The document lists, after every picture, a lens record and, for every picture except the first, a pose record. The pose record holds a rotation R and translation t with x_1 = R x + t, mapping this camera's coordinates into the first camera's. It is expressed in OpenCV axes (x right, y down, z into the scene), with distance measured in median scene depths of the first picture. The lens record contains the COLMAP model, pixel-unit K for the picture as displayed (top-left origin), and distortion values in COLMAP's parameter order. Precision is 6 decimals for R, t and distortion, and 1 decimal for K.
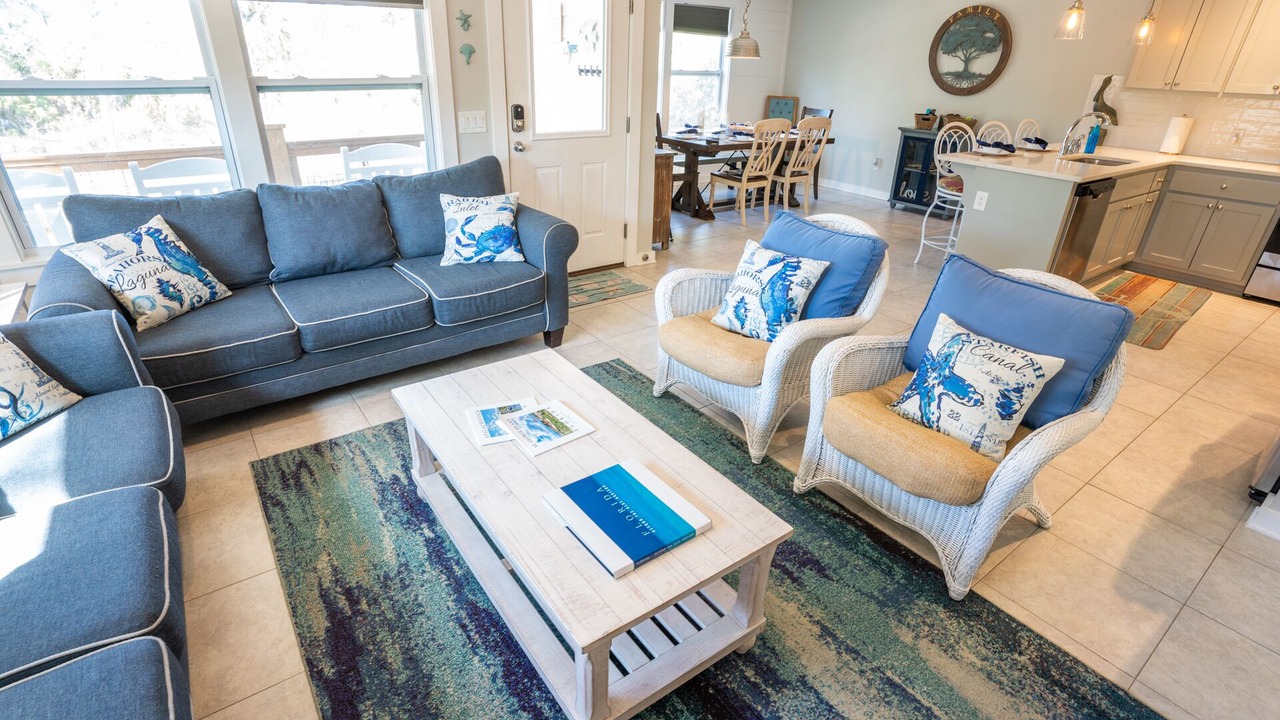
lens RADIAL K [[627.8, 0, 641.8], [0, 627.8, 363.6], [0, 0, 1]] dist [-0.051049, 0.016538]
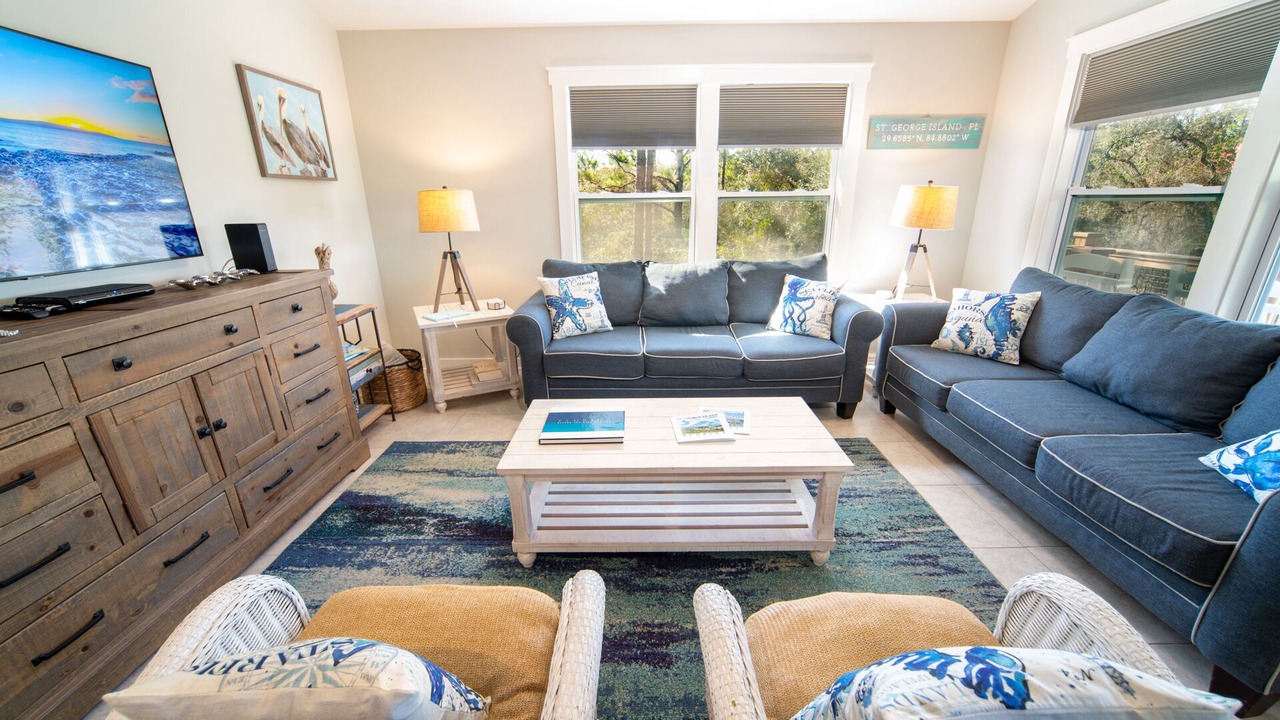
lens RADIAL K [[488.6, 0, 632.3], [0, 488.6, 378.4], [0, 0, 1]] dist [-0.014163, 0.001999]
pose [[-0.609885, 0.256437, -0.749854, 0.495518], [-0.356804, 0.756020, 0.548748, -0.359719], [0.707624, 0.602224, -0.369588, 0.905378]]
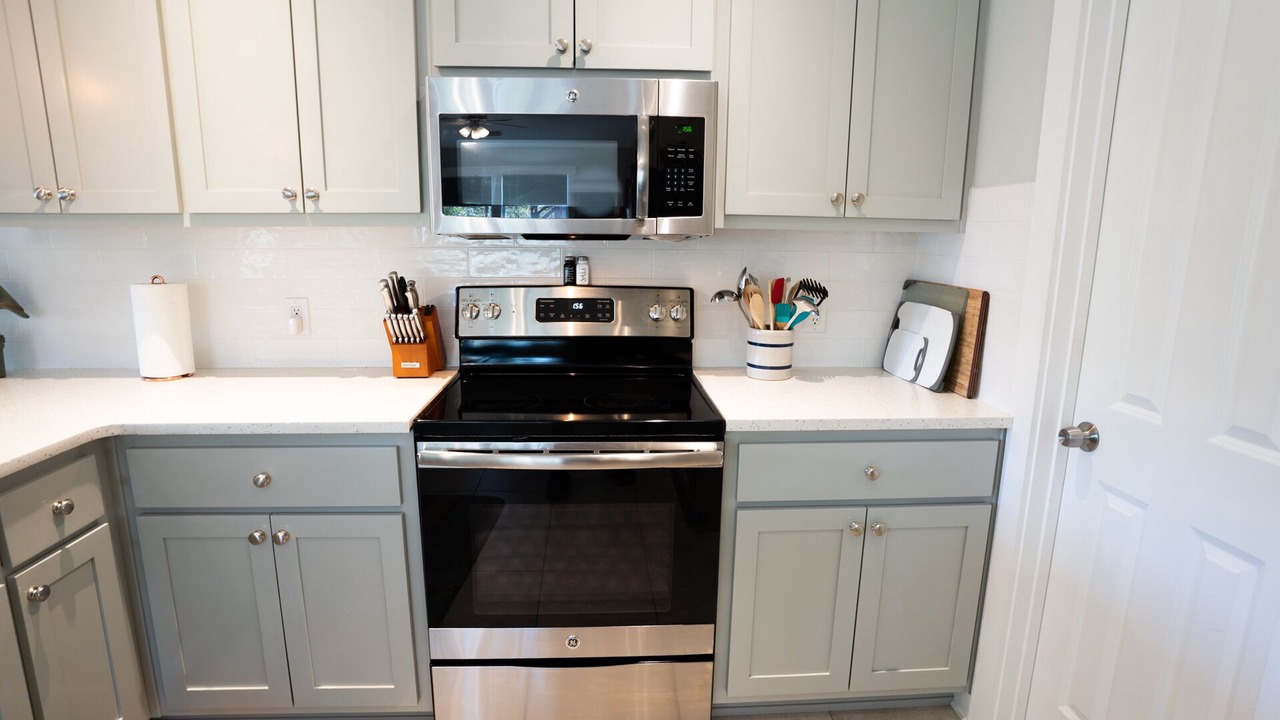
lens RADIAL K [[653.1, 0, 642.6], [0, 653.1, 361.9], [0, 0, 1]] dist [-0.060590, 0.014275]
pose [[0.545190, -0.194033, 0.815548, 1.415515], [0.385079, 0.922099, -0.038040, -0.452275], [-0.744635, 0.334789, 0.577438, 1.122140]]
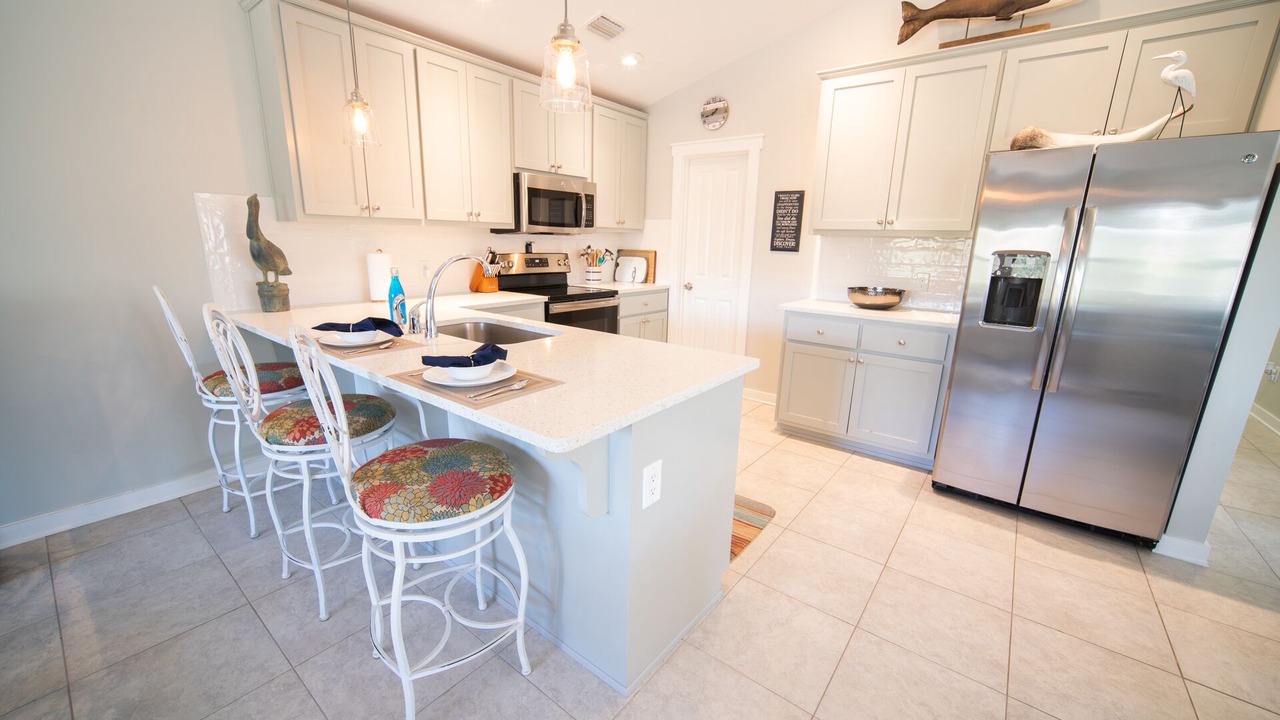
lens RADIAL K [[488.6, 0, 631.9], [0, 488.6, 360.0], [0, 0, 1]] dist [-0.014163, 0.001999]
pose [[-0.253537, -0.275561, 0.927246, 0.460999], [0.403231, 0.841206, 0.360246, -0.744153], [-0.879275, 0.465230, -0.102162, 1.653381]]
